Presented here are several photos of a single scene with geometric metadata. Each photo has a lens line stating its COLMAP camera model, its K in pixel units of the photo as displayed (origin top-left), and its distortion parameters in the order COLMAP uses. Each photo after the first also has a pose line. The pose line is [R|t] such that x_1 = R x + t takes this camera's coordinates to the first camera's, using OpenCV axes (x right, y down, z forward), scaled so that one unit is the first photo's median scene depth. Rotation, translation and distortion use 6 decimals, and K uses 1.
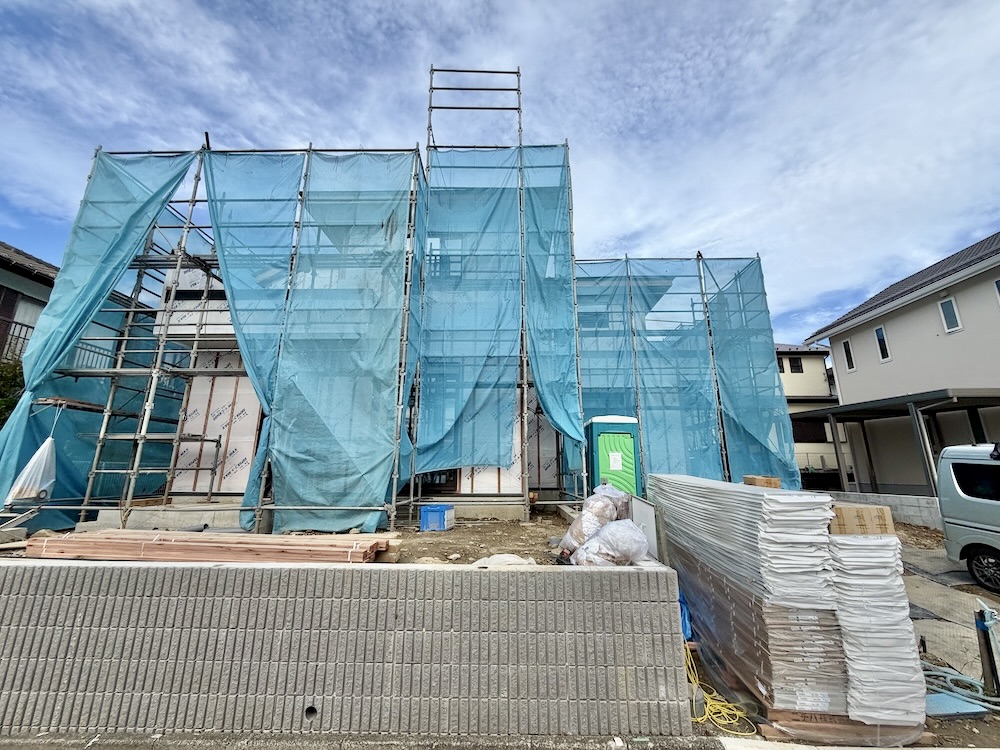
lens RADIAL K [[396.5, 0, 502.8], [0, 396.5, 376.0], [0, 0, 1]] dist [-0.001976, 0.000589]
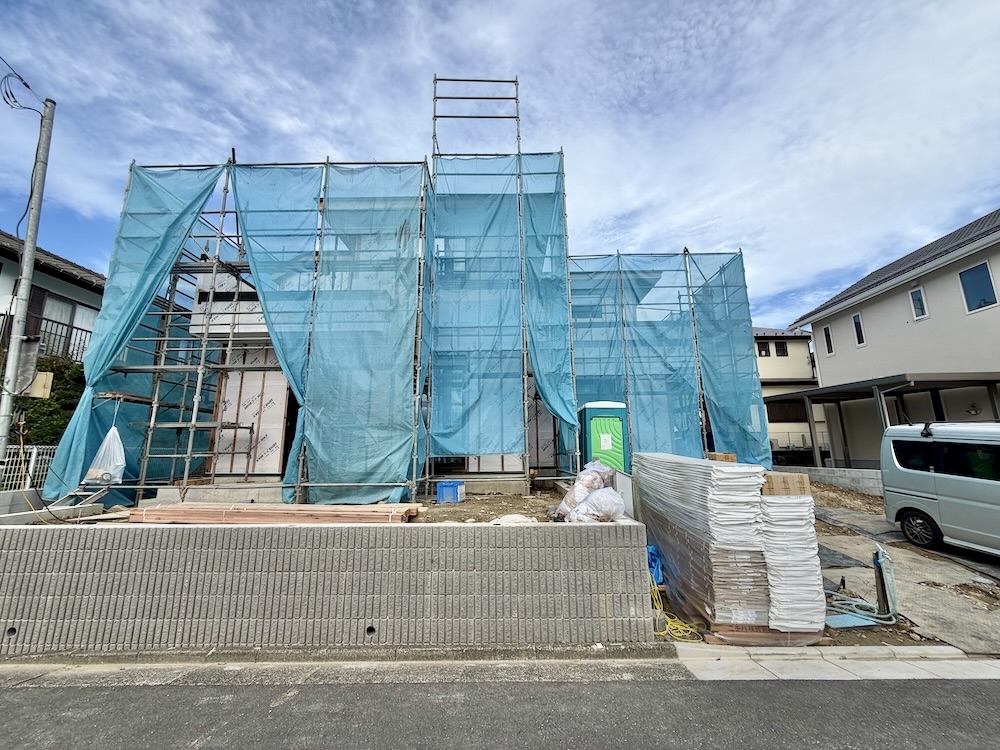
lens RADIAL K [[395.9, 0, 504.6], [0, 395.9, 376.3], [0, 0, 1]] dist [-0.000495, -0.000012]
pose [[0.999906, -0.009701, 0.009682, -0.016428], [0.009254, 0.998932, 0.045269, -0.029693], [-0.010111, -0.045175, 0.998928, -0.136097]]
